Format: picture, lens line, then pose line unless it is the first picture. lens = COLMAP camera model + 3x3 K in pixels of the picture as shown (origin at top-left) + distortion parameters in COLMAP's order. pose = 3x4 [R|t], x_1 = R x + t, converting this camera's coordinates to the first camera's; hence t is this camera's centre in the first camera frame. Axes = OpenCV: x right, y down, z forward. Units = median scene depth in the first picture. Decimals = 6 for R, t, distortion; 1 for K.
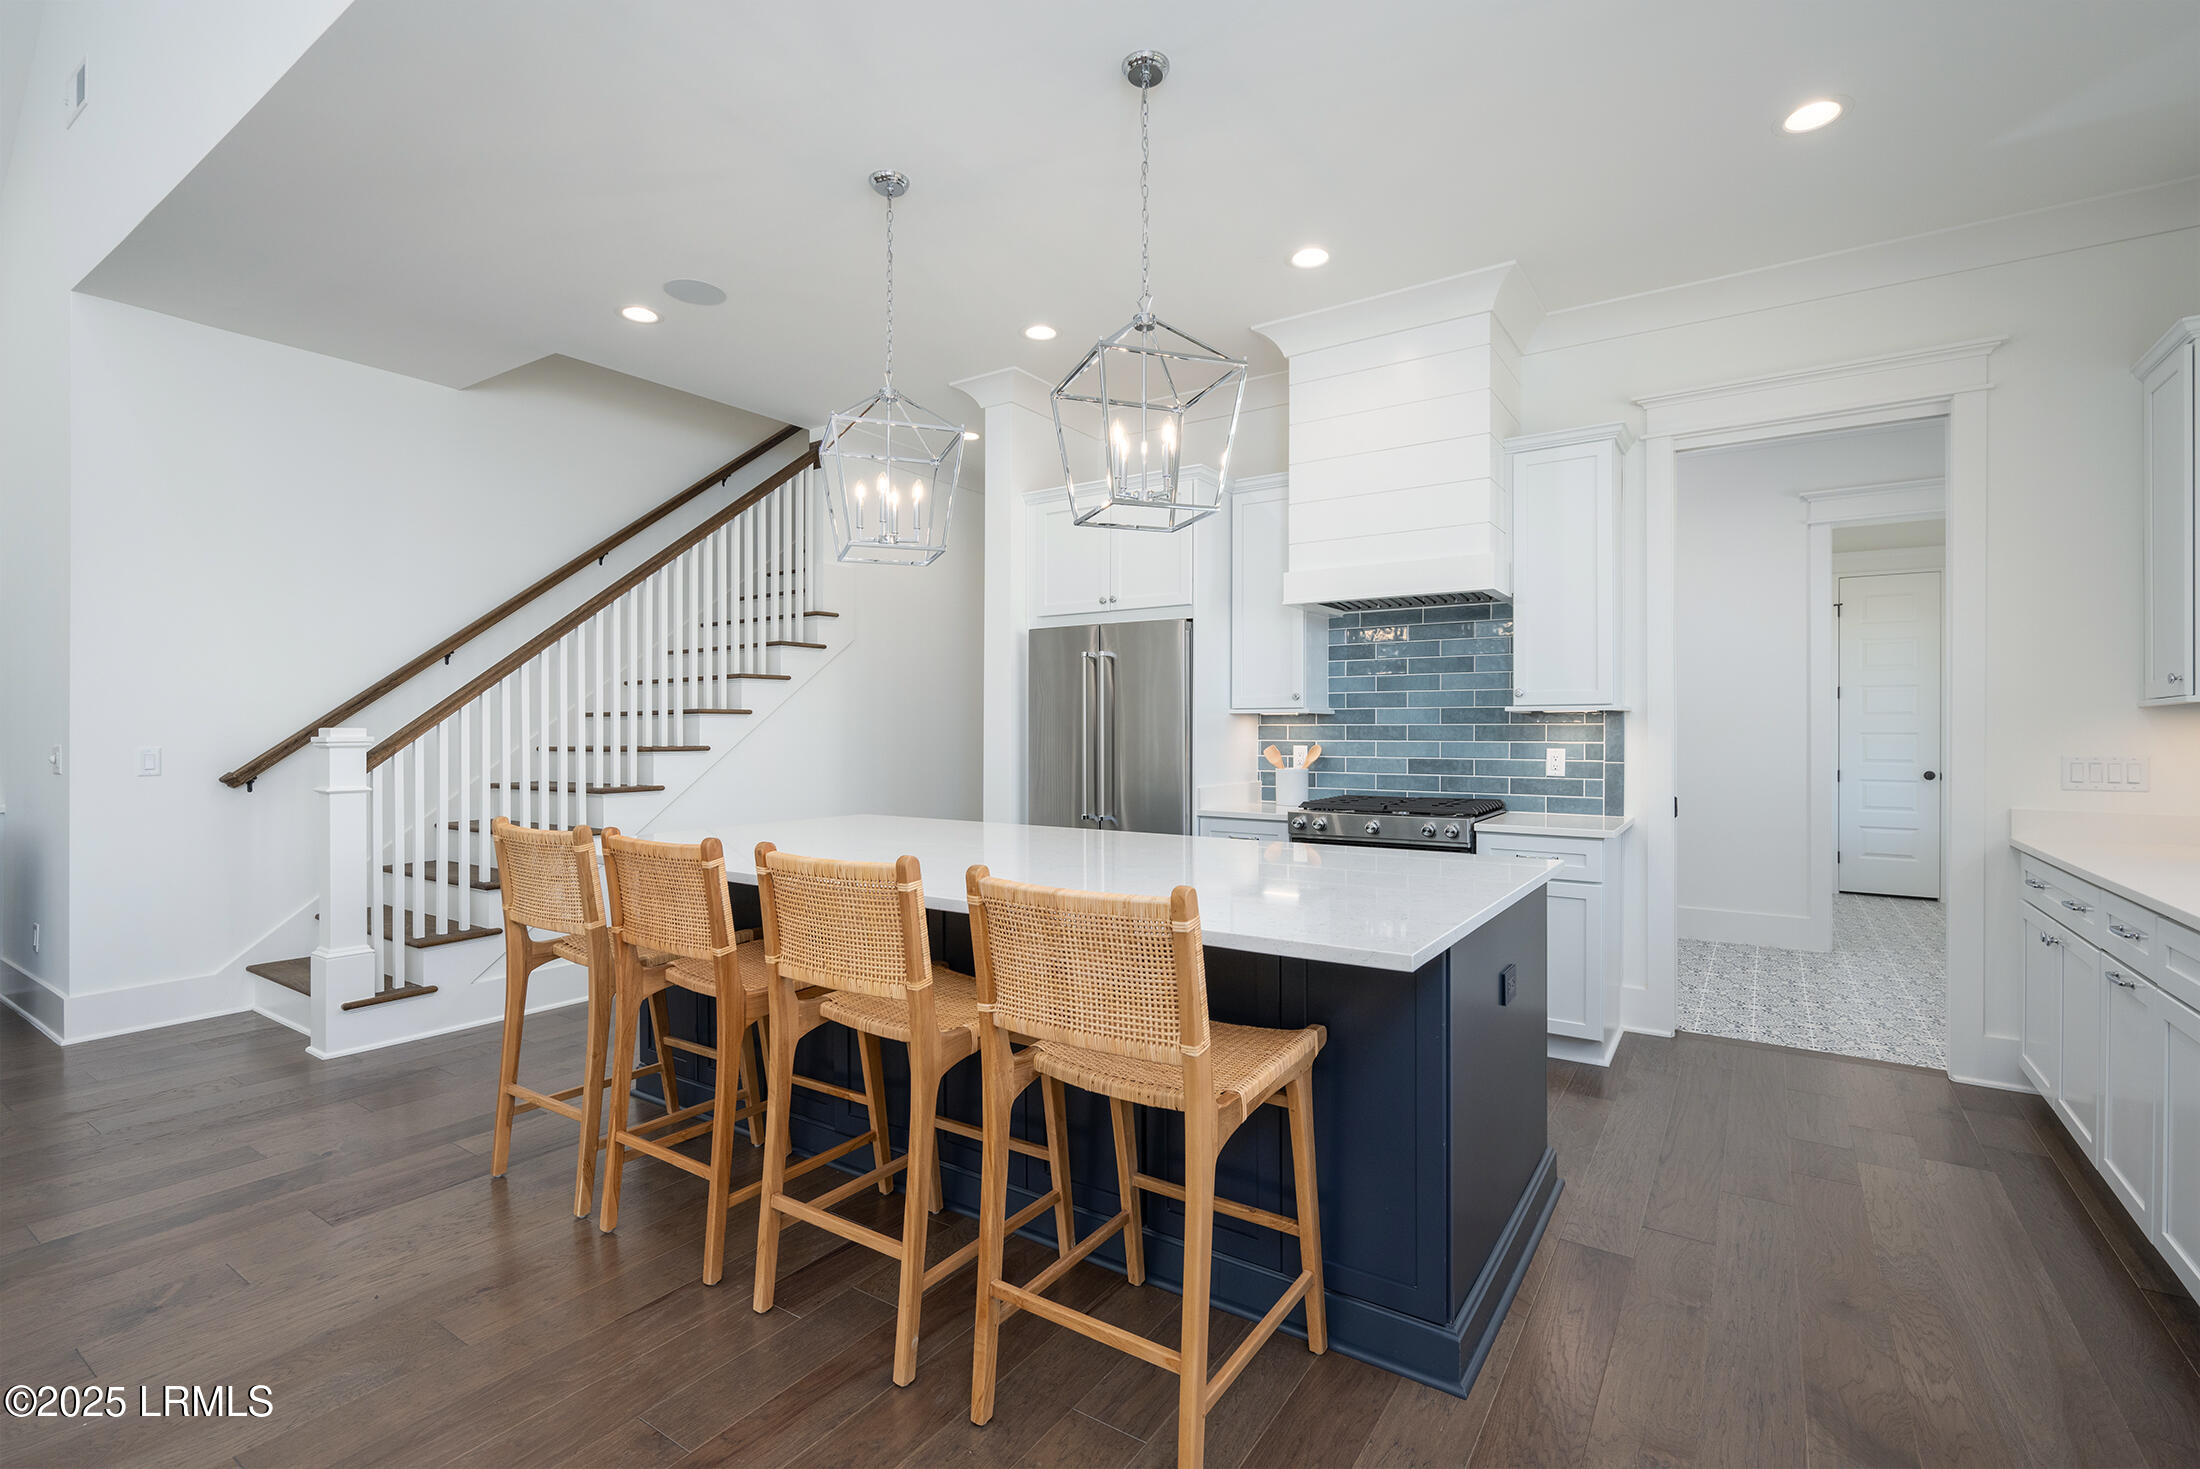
lens RADIAL K [[984.6, 0, 1105.2], [0, 984.6, 732.5], [0, 0, 1]] dist [0.000762, -0.000200]
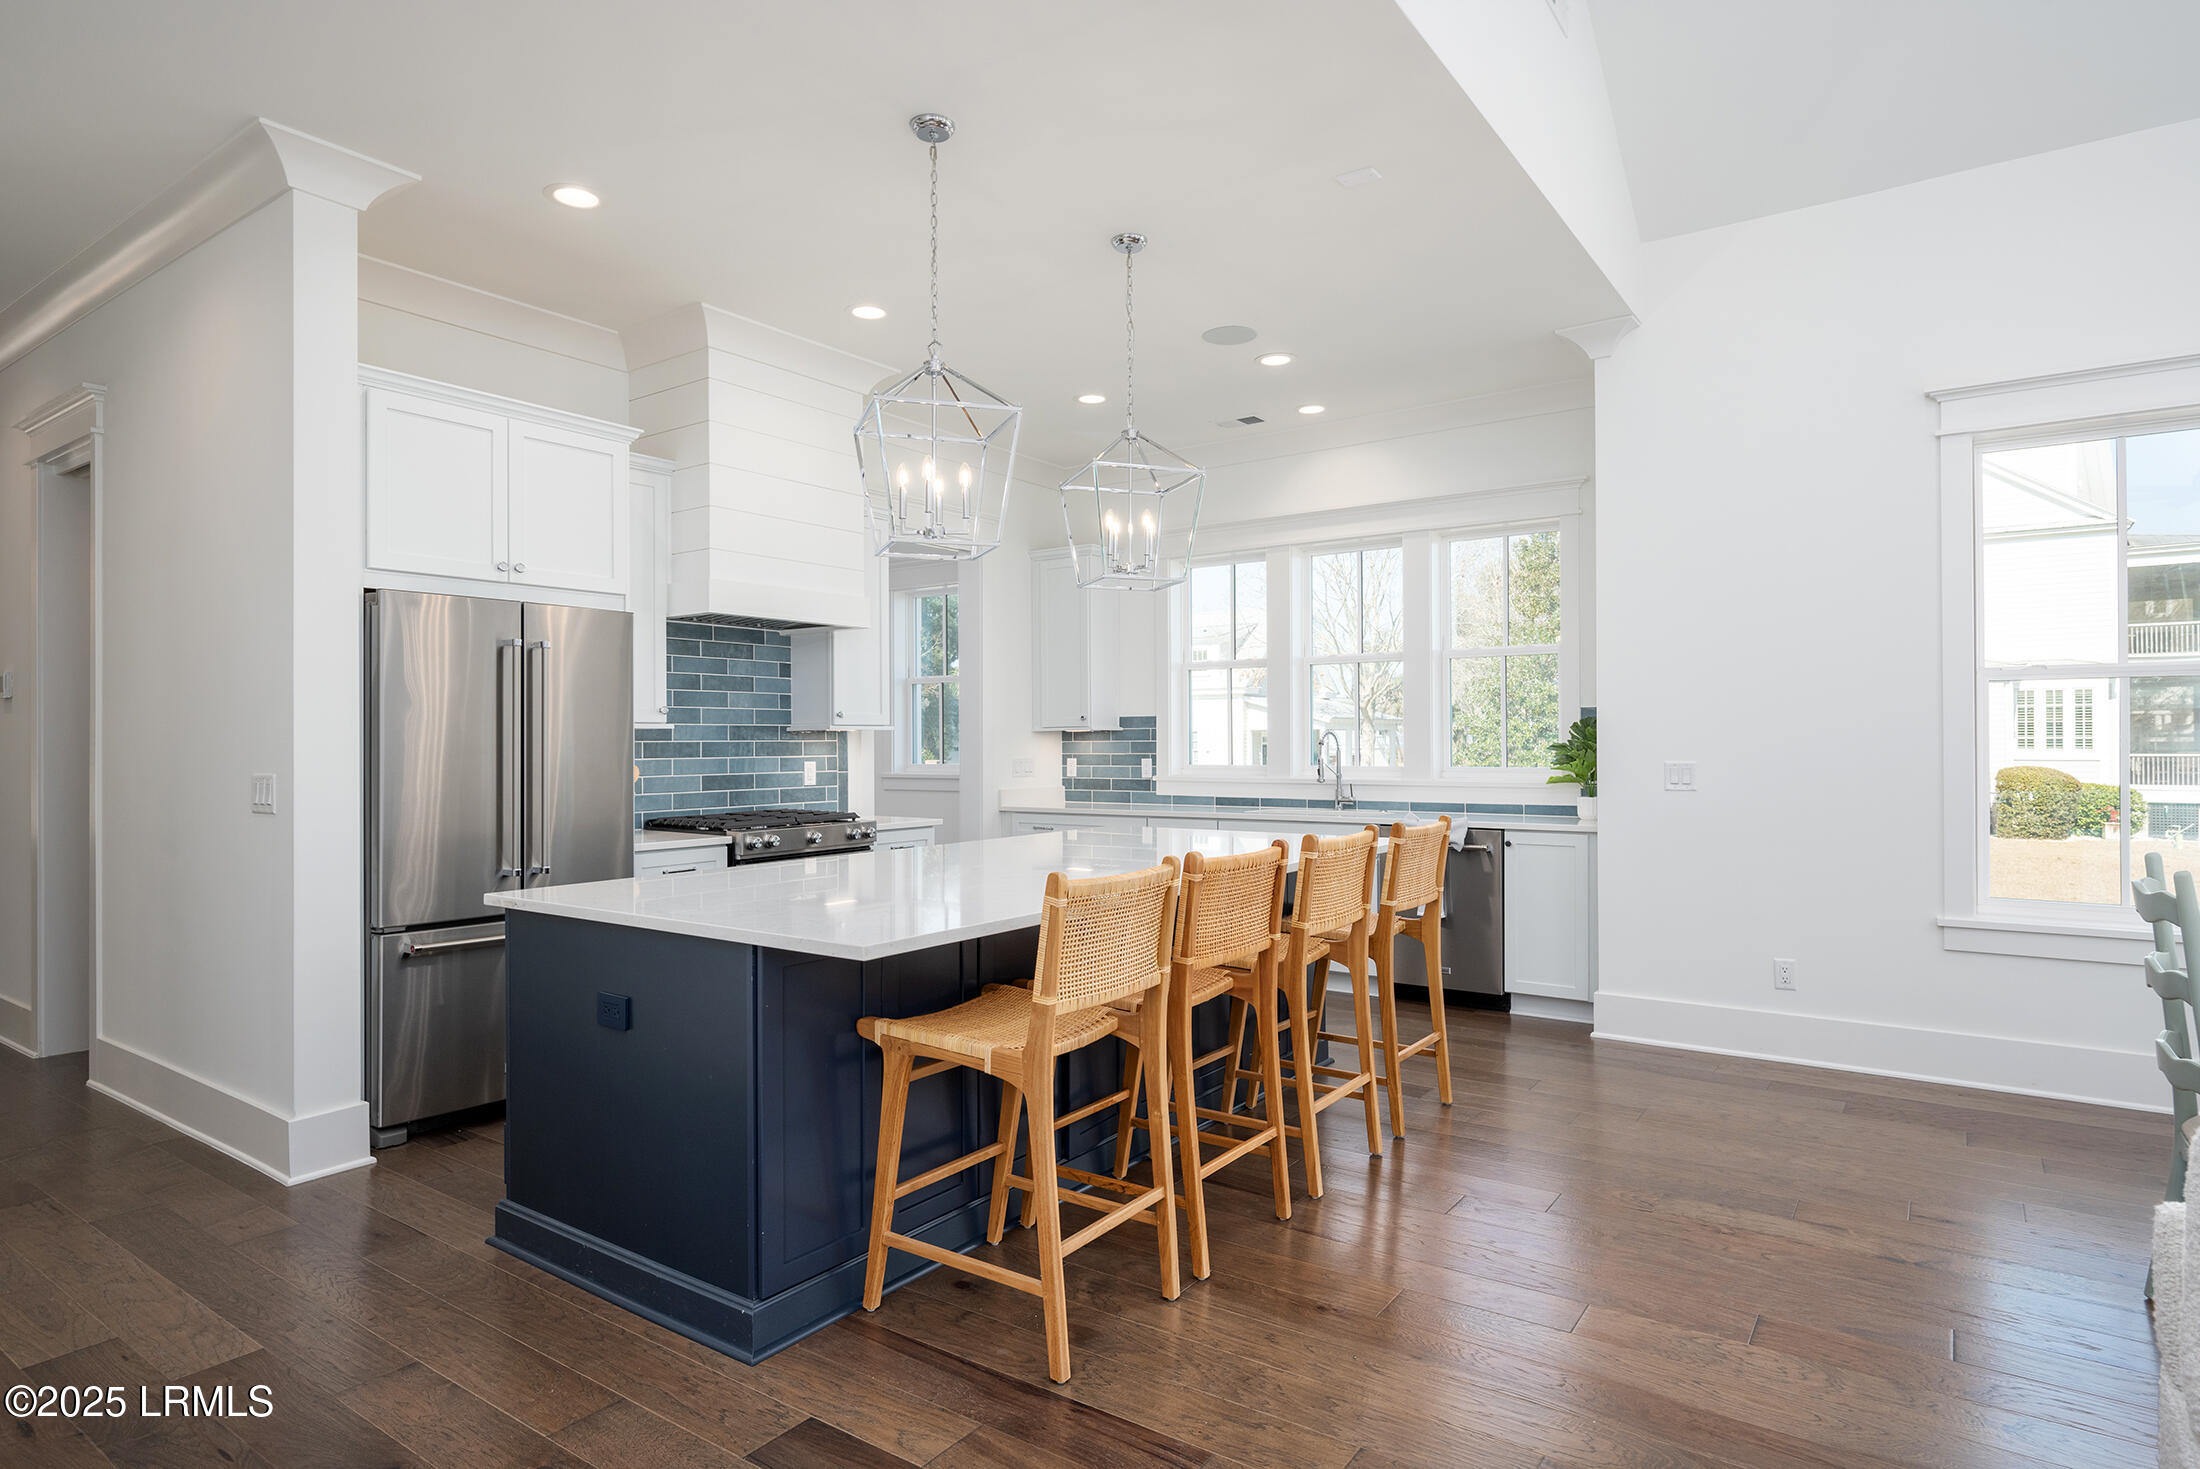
lens RADIAL K [[1197.3, 0, 1133.1], [0, 1197.3, 733.9], [0, 0, 1]] dist [-0.017296, 0.000635]
pose [[0.012523, 0.003064, 0.999917, -0.982514], [0.007497, 0.999967, -0.003158, -0.009408], [-0.999893, 0.007536, 0.012499, 0.616712]]
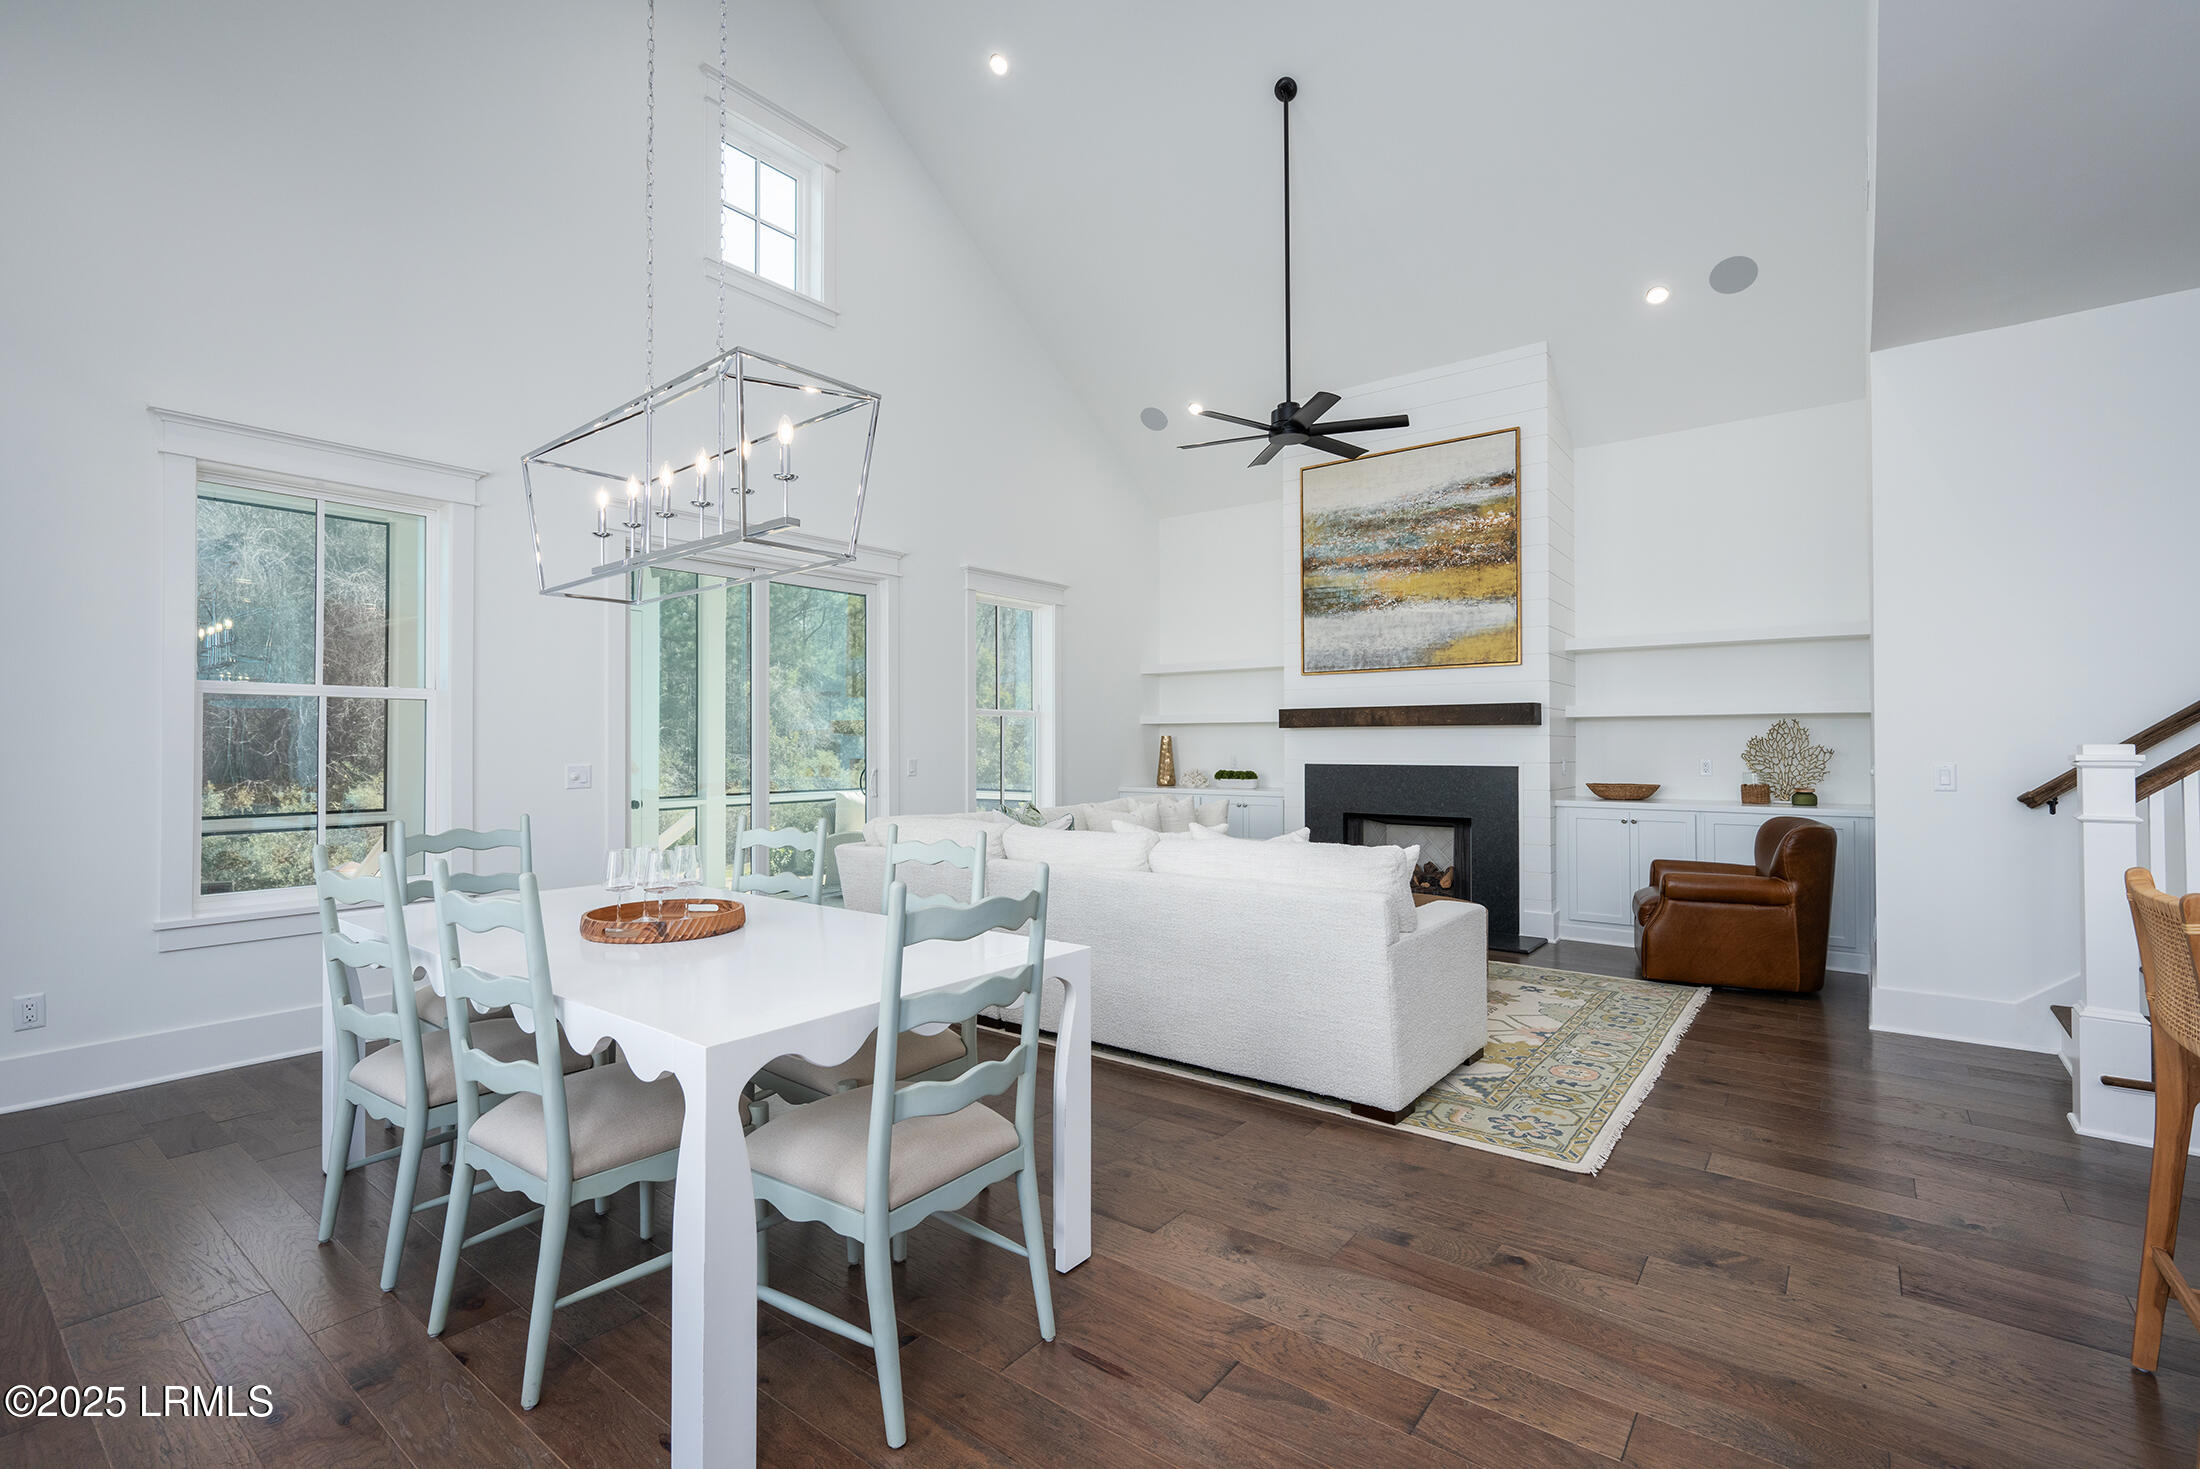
lens RADIAL K [[975.7, 0, 1102.5], [0, 975.7, 729.3], [0, 0, 1]] dist [0.000299, 0.000516]
pose [[-0.062972, -0.015712, -0.997892, 0.095897], [-0.002800, 0.999875, -0.015567, -0.001780], [0.998011, 0.001814, -0.063009, 0.185260]]
